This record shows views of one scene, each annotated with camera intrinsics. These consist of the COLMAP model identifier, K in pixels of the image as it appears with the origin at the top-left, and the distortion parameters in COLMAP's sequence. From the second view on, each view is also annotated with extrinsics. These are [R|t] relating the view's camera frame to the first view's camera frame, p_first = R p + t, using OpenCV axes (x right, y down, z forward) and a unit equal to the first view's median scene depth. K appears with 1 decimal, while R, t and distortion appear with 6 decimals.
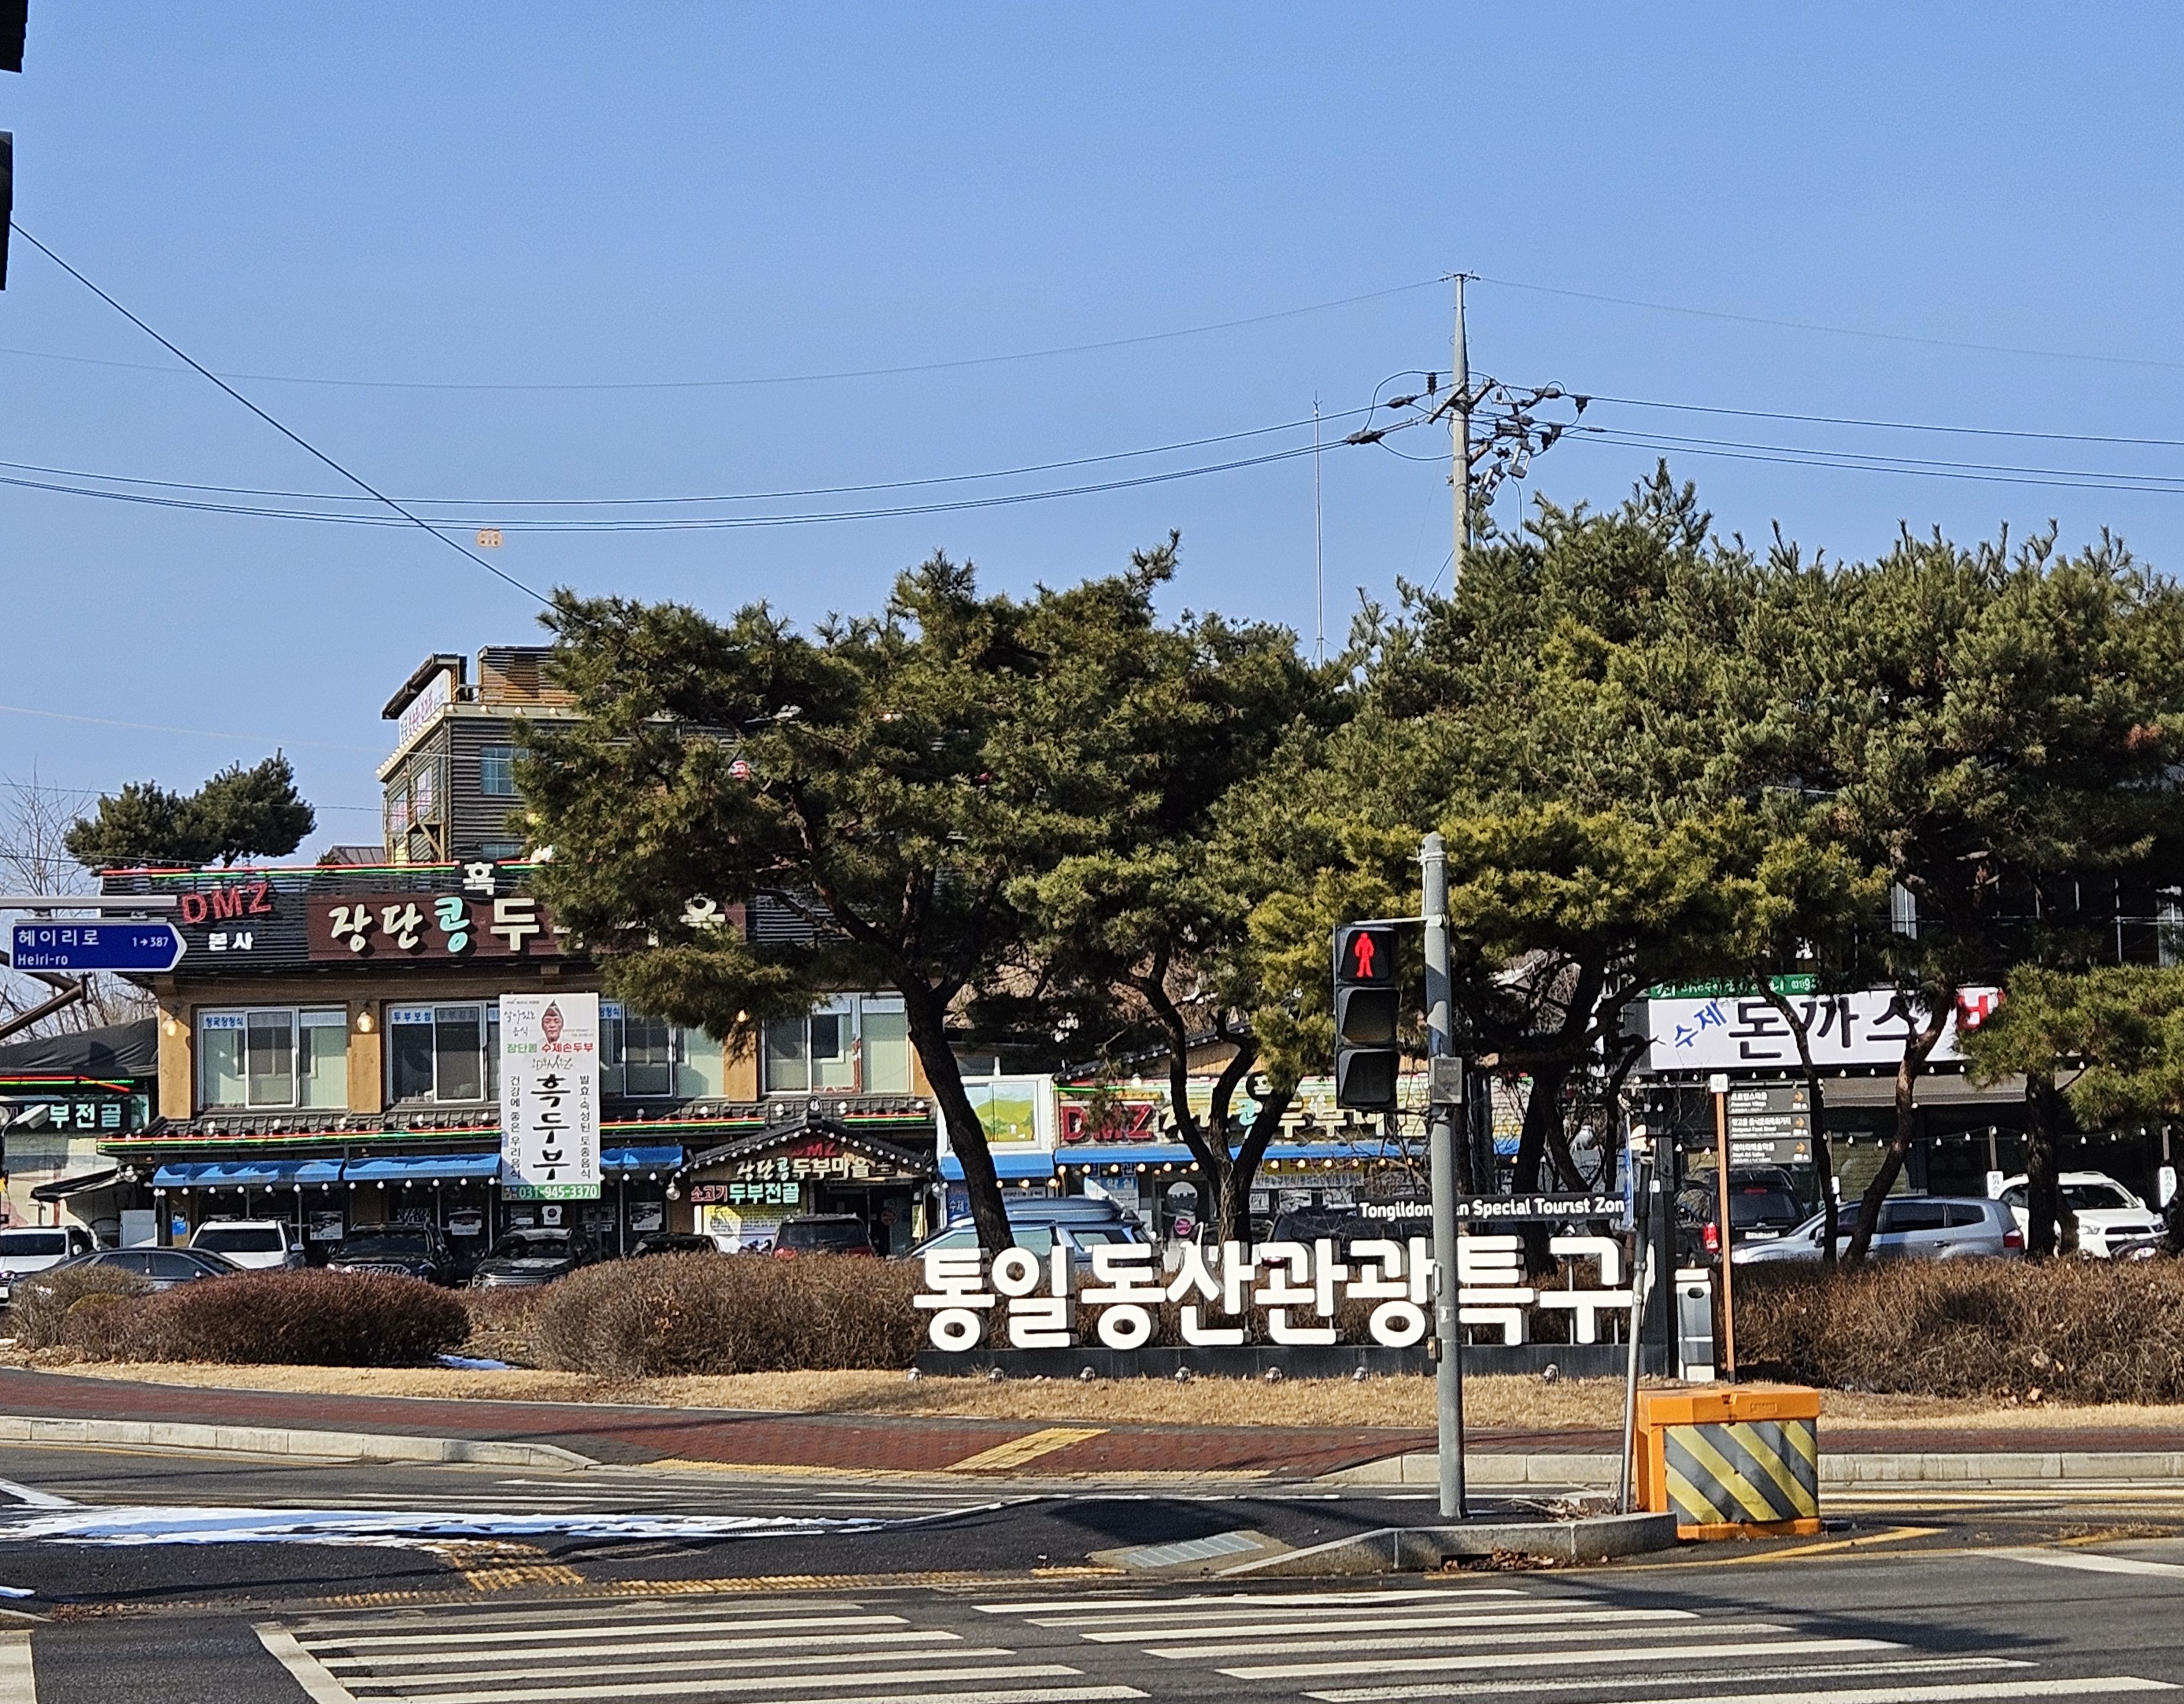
lens RADIAL K [[4202.8, 0, 1093.3], [0, 4202.8, 857.4], [0, 0, 1]] dist [0.106073, 0.000000]
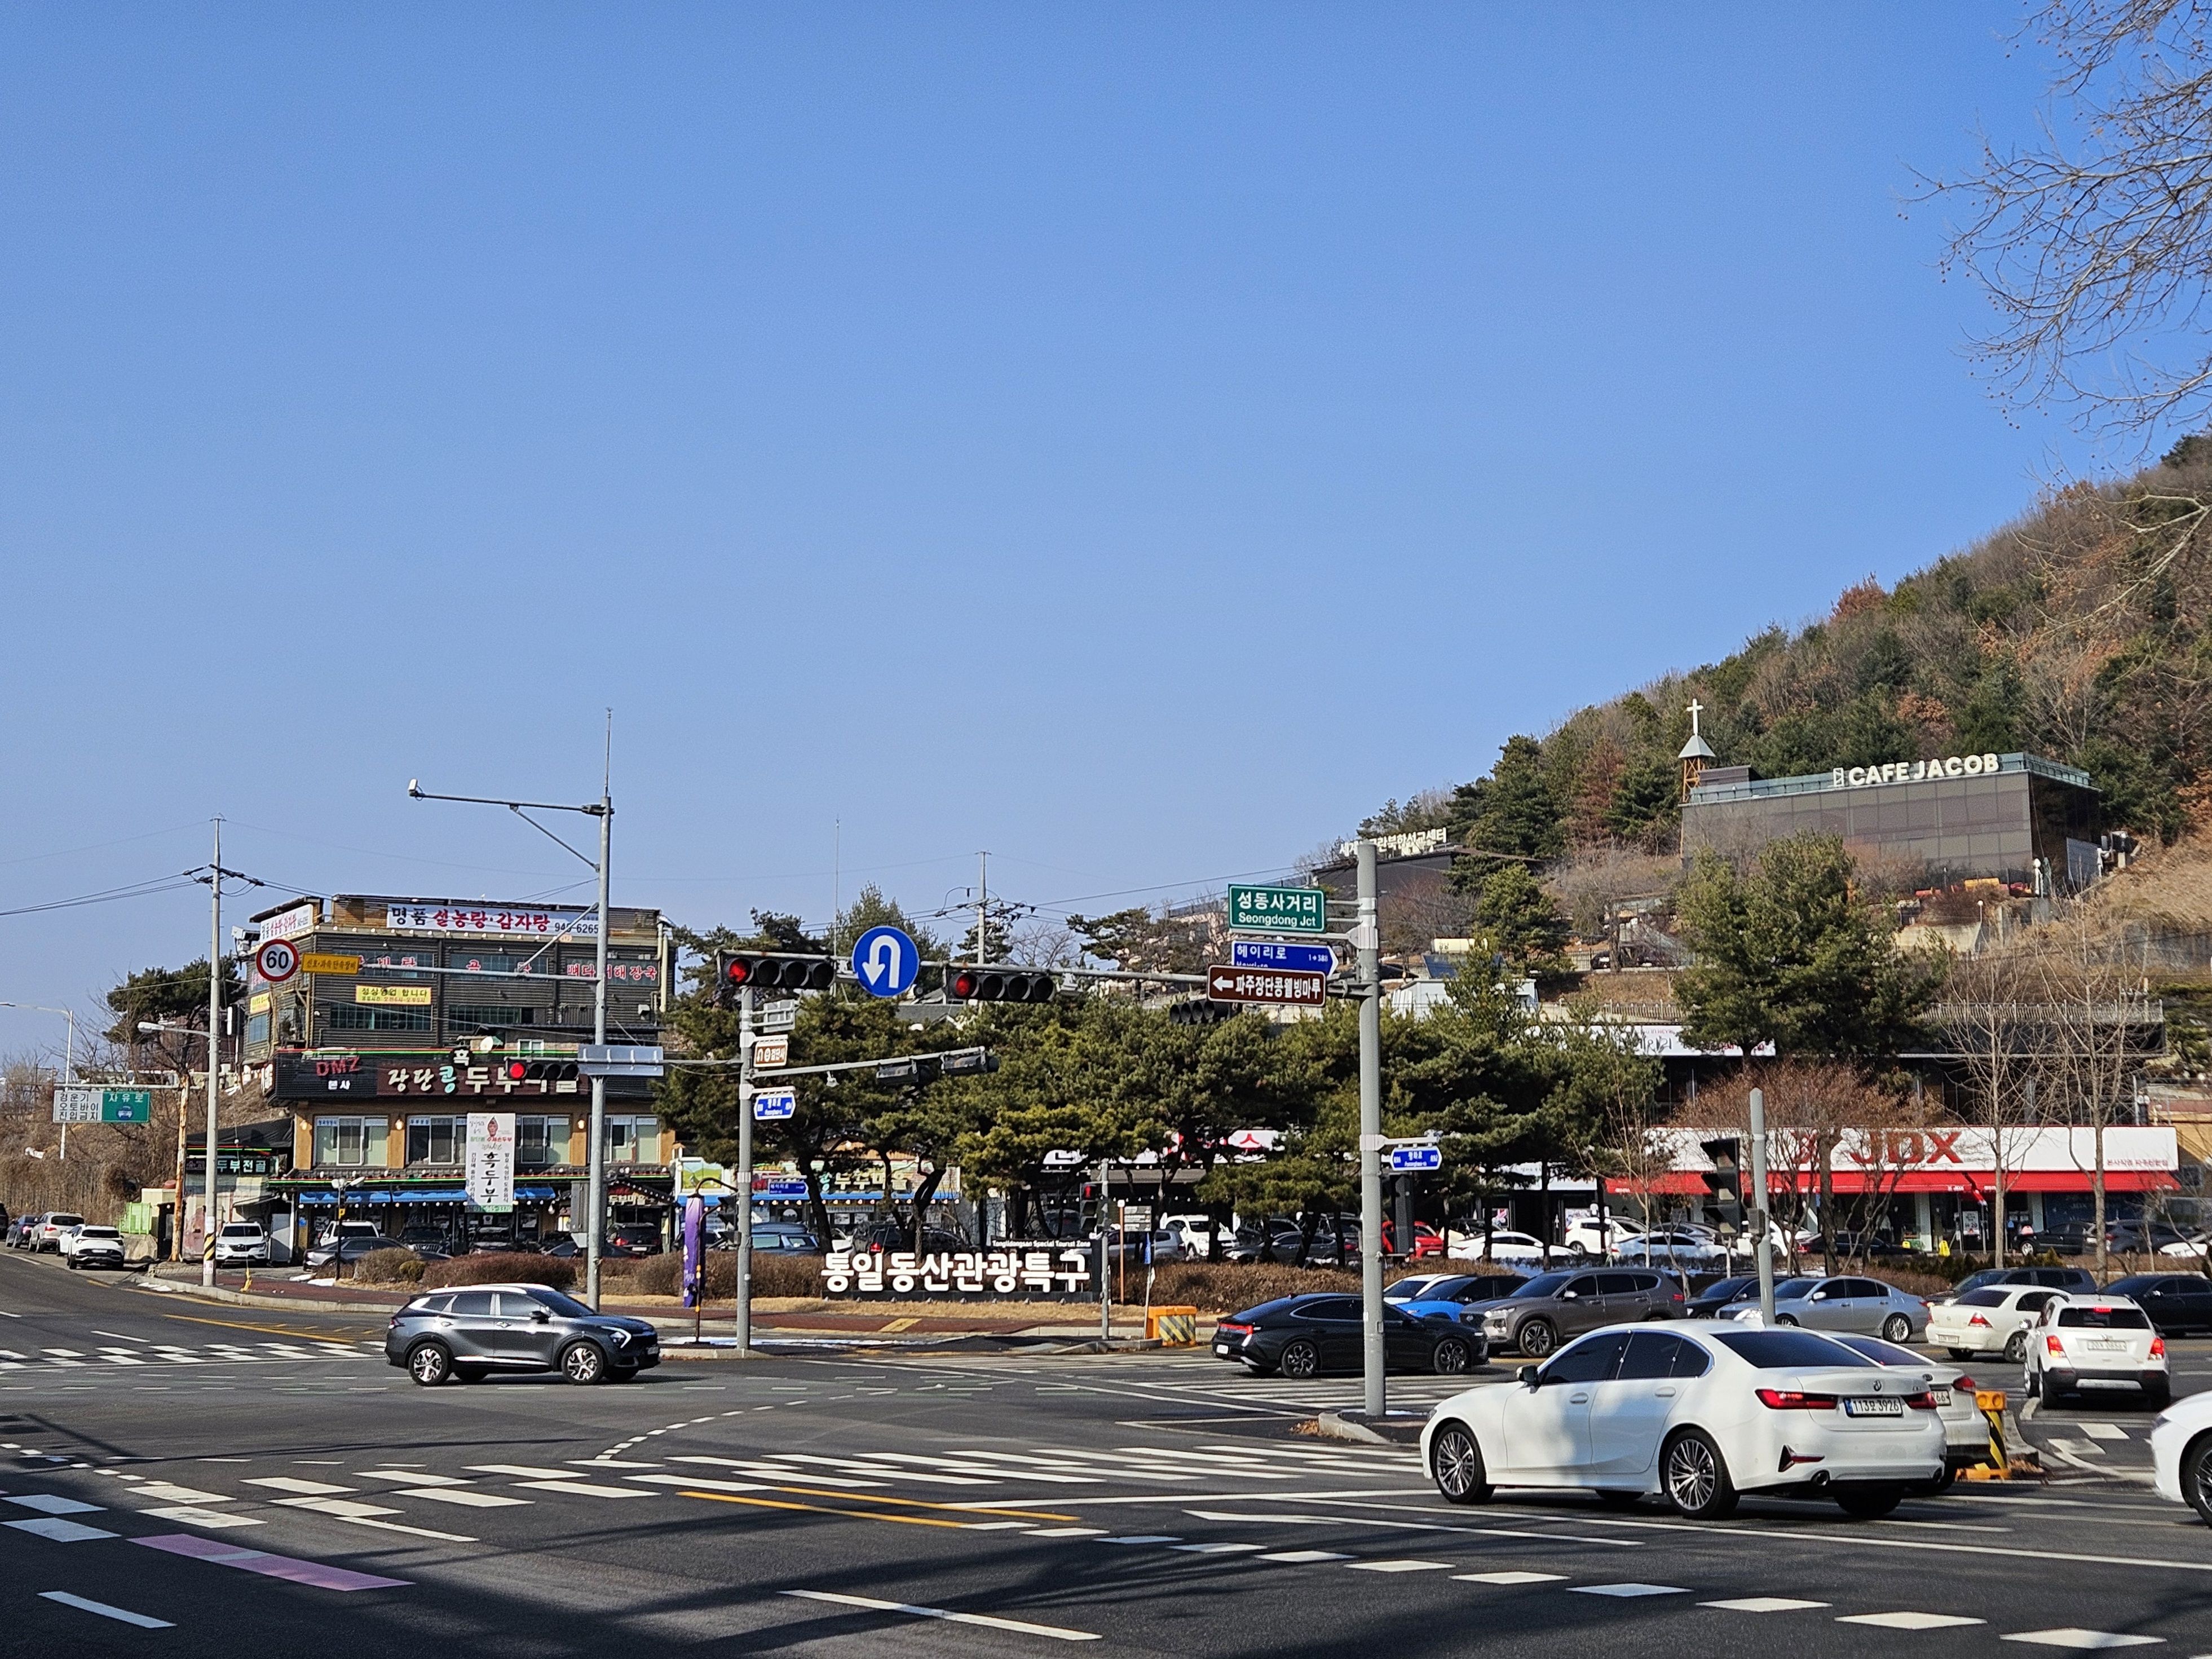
lens RADIAL K [[2839.4, 0, 1097.8], [0, 2839.4, 823.3], [0, 0, 1]] dist [0.069606, 0.000000]
pose [[0.975202, 0.049347, 0.215746, -0.286773], [-0.039769, 0.998030, -0.048515, -0.105942], [-0.217715, 0.038732, 0.975244, -0.876248]]
